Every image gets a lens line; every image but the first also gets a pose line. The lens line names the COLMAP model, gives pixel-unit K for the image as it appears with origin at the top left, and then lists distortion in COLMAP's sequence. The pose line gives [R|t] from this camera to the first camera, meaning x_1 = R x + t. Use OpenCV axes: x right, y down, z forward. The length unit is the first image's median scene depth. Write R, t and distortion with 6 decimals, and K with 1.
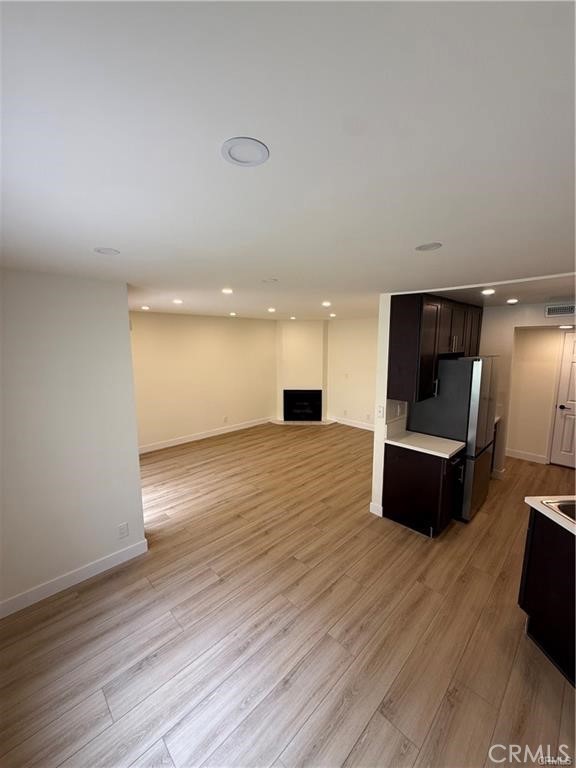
lens RADIAL K [[306.8, 0, 288.6], [0, 306.8, 381.1], [0, 0, 1]] dist [-0.001669, 0.000224]
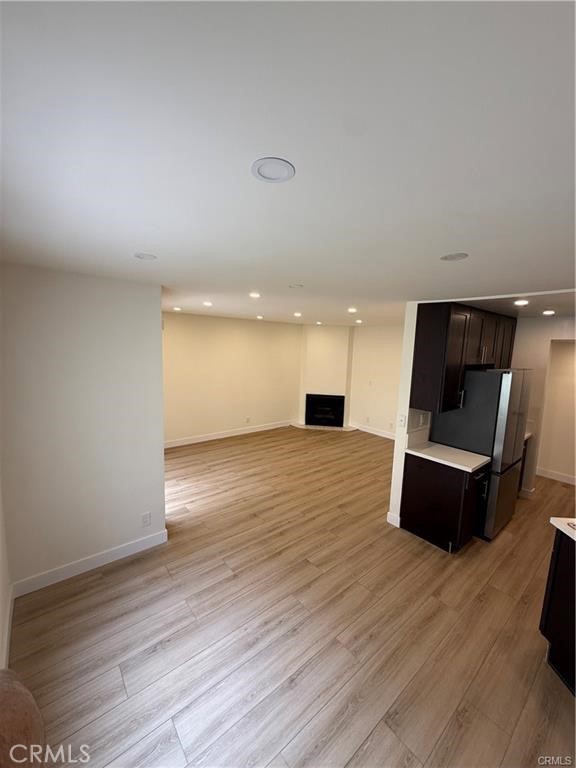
lens RADIAL K [[306.8, 0, 288.6], [0, 306.8, 381.0], [0, 0, 1]] dist [-0.001669, 0.000224]
pose [[0.995773, 0.046432, -0.079249, 0.008591], [-0.047468, 0.998809, -0.011241, 0.001488], [0.078633, 0.014955, 0.996791, -0.016228]]
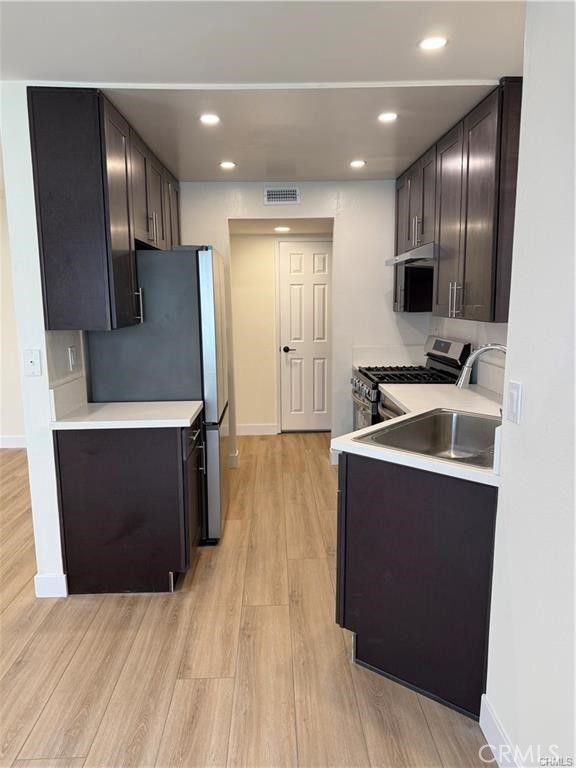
lens RADIAL K [[541.7, 0, 290.4], [0, 541.7, 382.5], [0, 0, 1]] dist [0.007009, -0.020103]
pose [[0.674799, -0.117263, 0.728626, -0.020280], [0.104571, 0.992527, 0.062888, 0.128773], [-0.730555, 0.033756, 0.682019, 0.228872]]
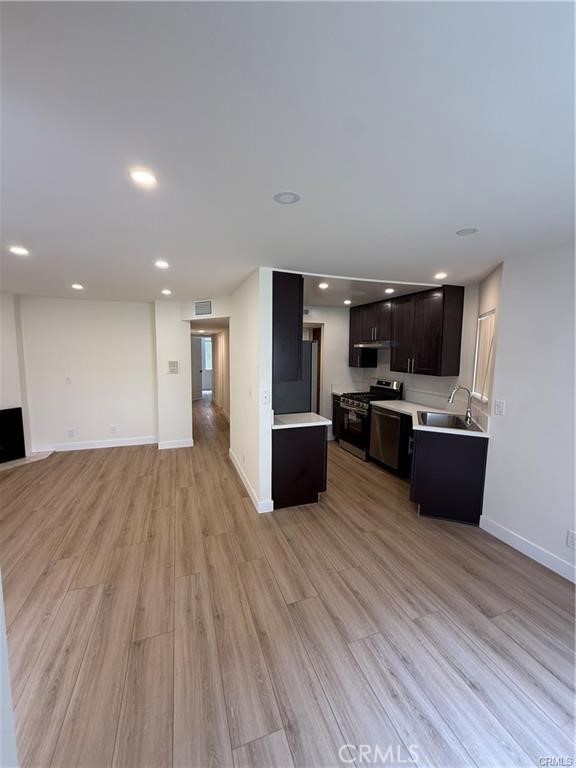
lens RADIAL K [[306.8, 0, 289.5], [0, 306.8, 380.2], [0, 0, 1]] dist [-0.001669, 0.000224]
pose [[0.416223, -0.082356, 0.905525, -0.539067], [0.109099, 0.993218, 0.040184, 0.022470], [-0.902694, 0.082066, 0.422385, 0.598642]]
